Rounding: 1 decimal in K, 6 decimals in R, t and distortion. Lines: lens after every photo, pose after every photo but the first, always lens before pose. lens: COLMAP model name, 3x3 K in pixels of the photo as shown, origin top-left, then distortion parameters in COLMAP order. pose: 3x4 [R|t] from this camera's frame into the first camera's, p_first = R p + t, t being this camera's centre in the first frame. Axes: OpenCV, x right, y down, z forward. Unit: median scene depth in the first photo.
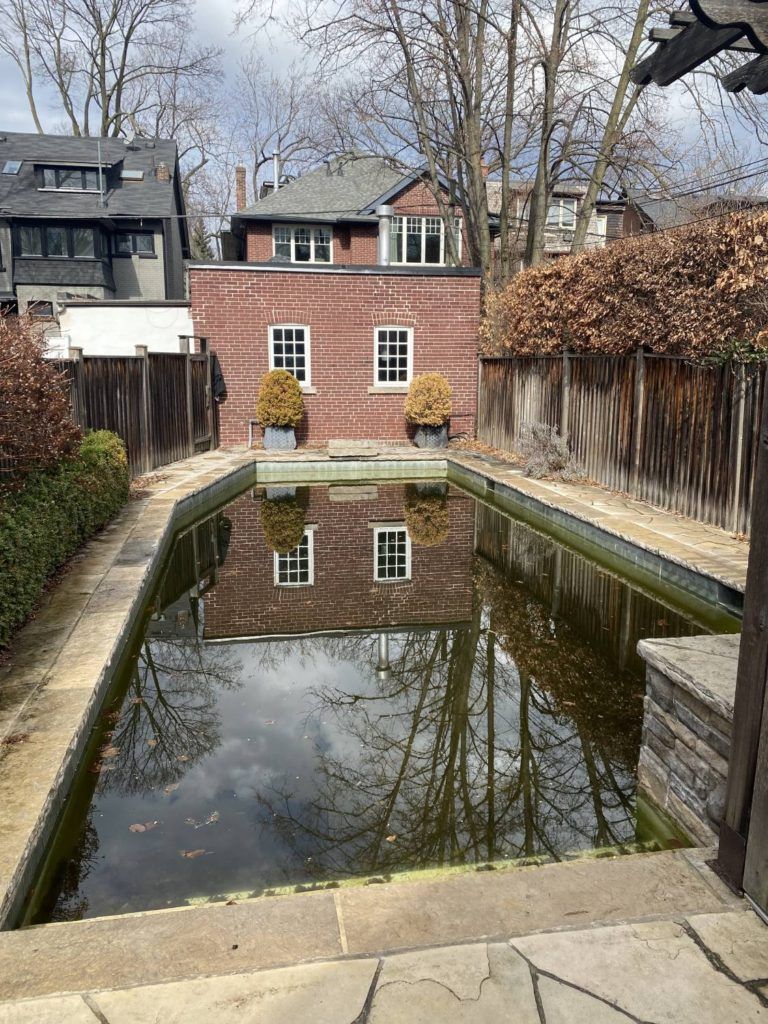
lens RADIAL K [[782.0, 0, 386.9], [0, 782.0, 492.4], [0, 0, 1]] dist [0.098834, -0.278999]
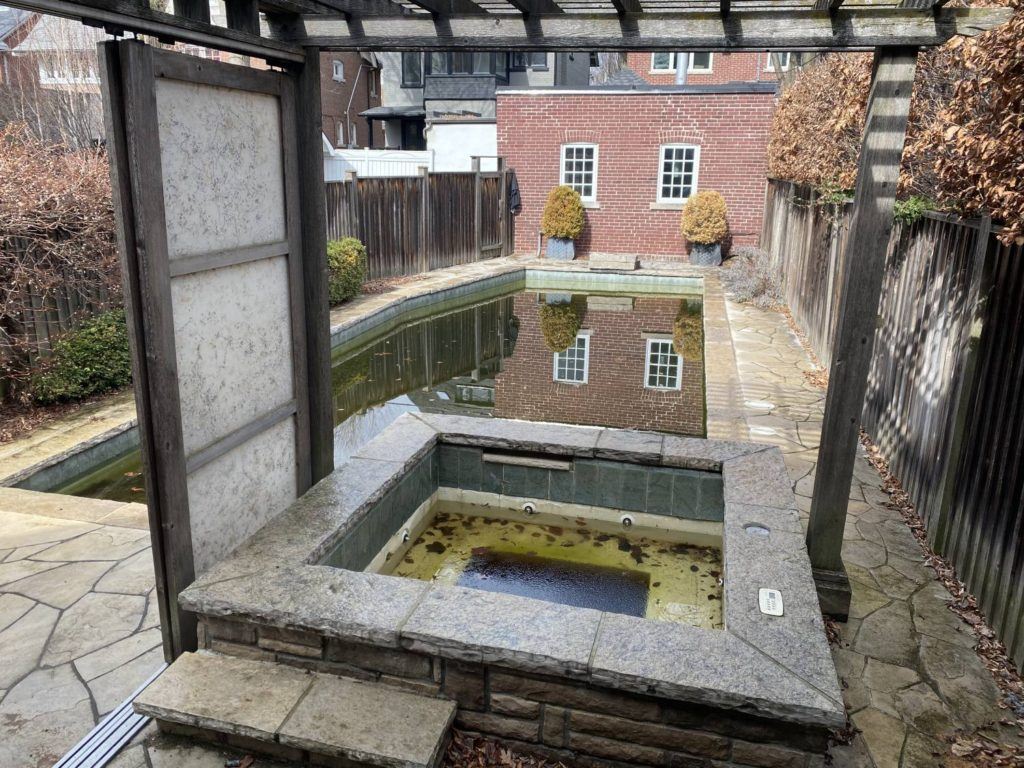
lens RADIAL K [[789.6, 0, 507.3], [0, 789.6, 375.3], [0, 0, 1]] dist [0.027326, -0.007146]
pose [[0.911593, 0.112822, -0.395309, 0.251680], [-0.073101, 0.990765, 0.114194, -0.013691], [0.404542, -0.075201, 0.911422, -0.061200]]
